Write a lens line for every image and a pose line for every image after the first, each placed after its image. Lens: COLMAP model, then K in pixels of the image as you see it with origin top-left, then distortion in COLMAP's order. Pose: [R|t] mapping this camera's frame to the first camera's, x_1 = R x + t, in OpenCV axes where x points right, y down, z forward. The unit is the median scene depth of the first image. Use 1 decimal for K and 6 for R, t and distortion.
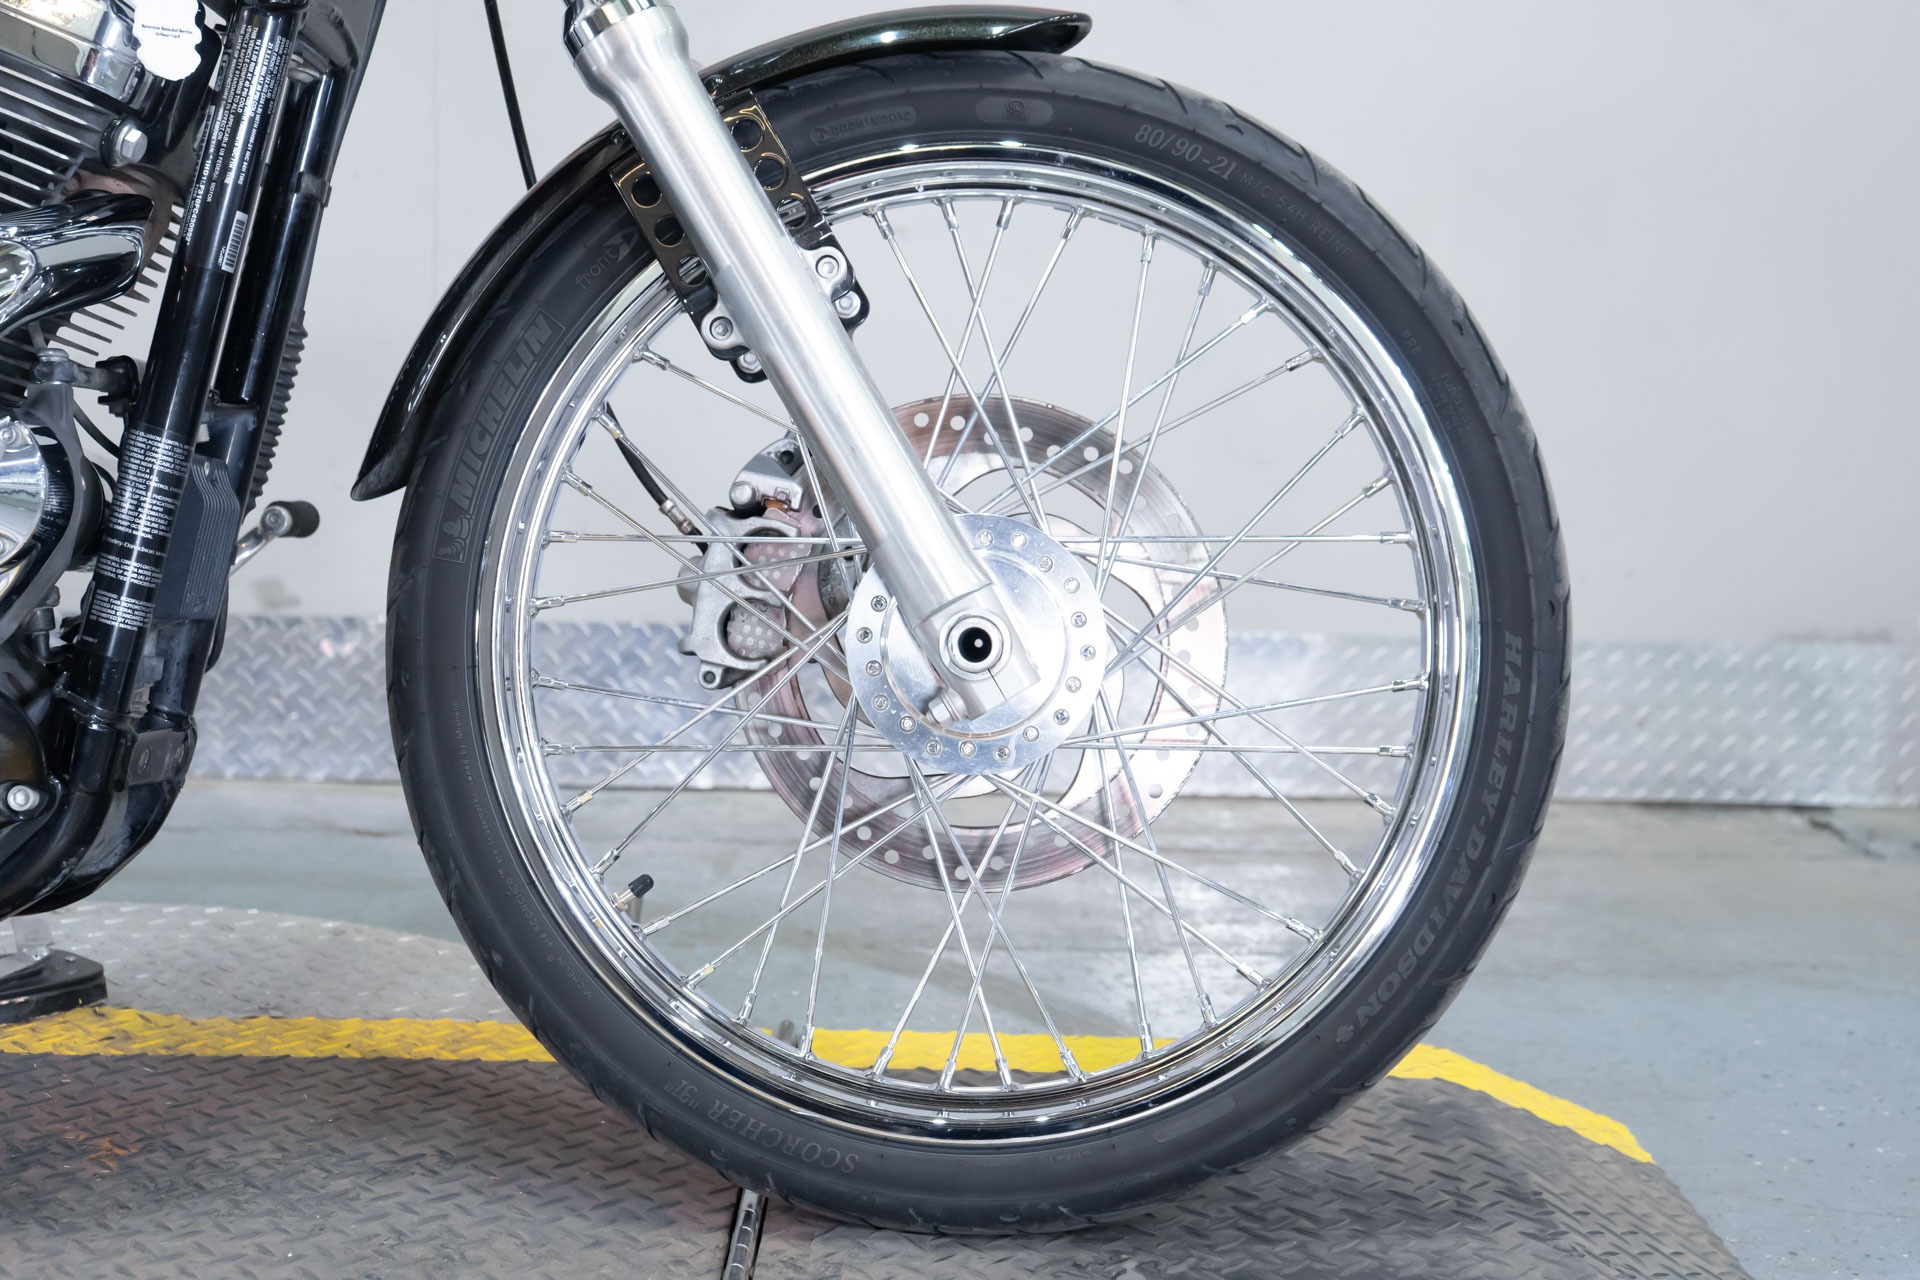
lens RADIAL K [[2429.7, 0, 948.4], [0, 2429.7, 590.6], [0, 0, 1]] dist [0.028774, 0.000000]
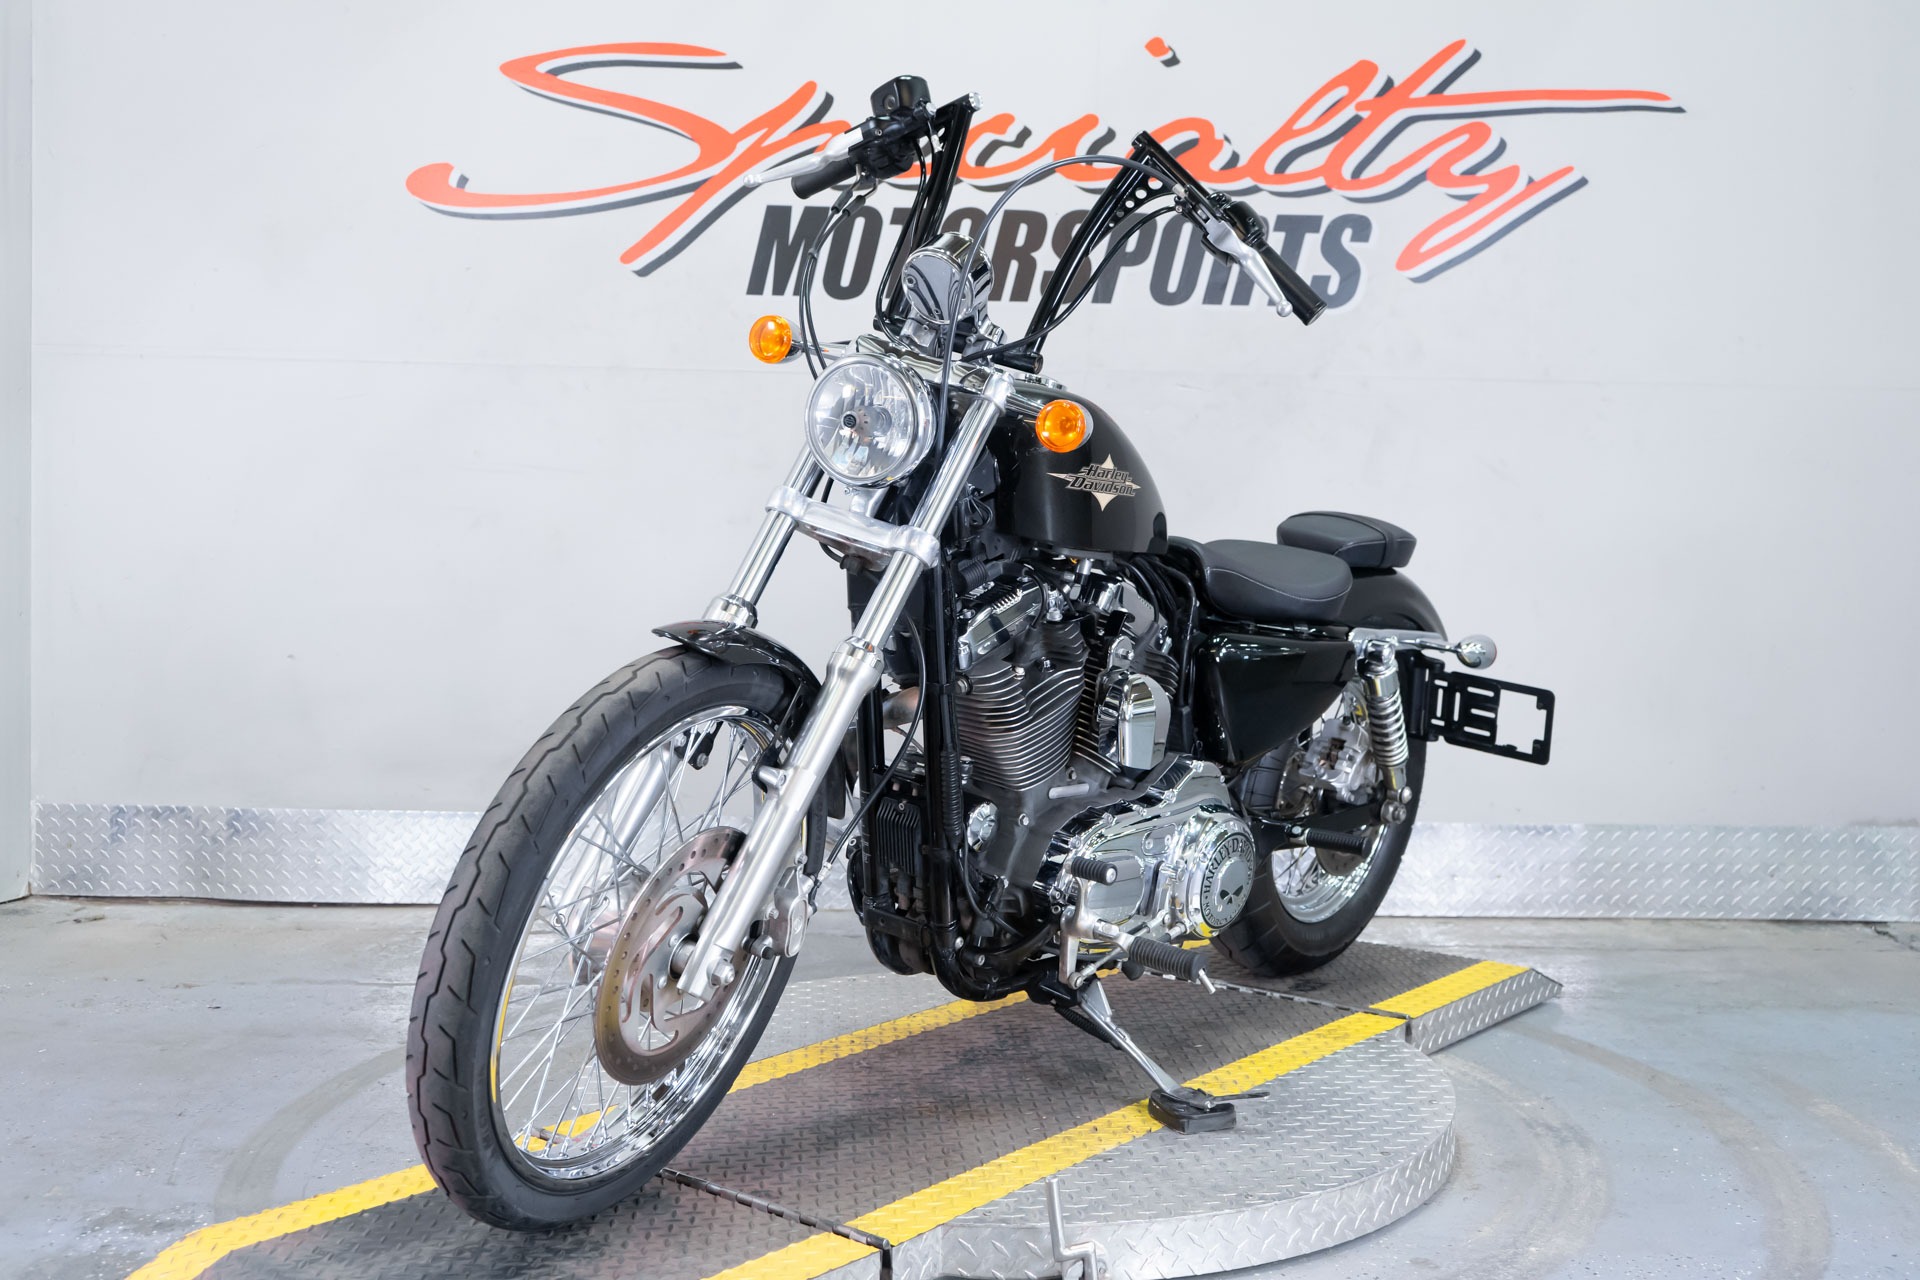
lens RADIAL K [[2084.8, 0, 953.5], [0, 2084.8, 634.5], [0, 0, 1]] dist [0.037948, 0.000000]
pose [[0.998973, -0.014625, -0.042883, -0.228956], [0.012090, 0.998198, -0.058780, -0.034821], [0.043665, 0.058201, 0.997349, -0.518436]]
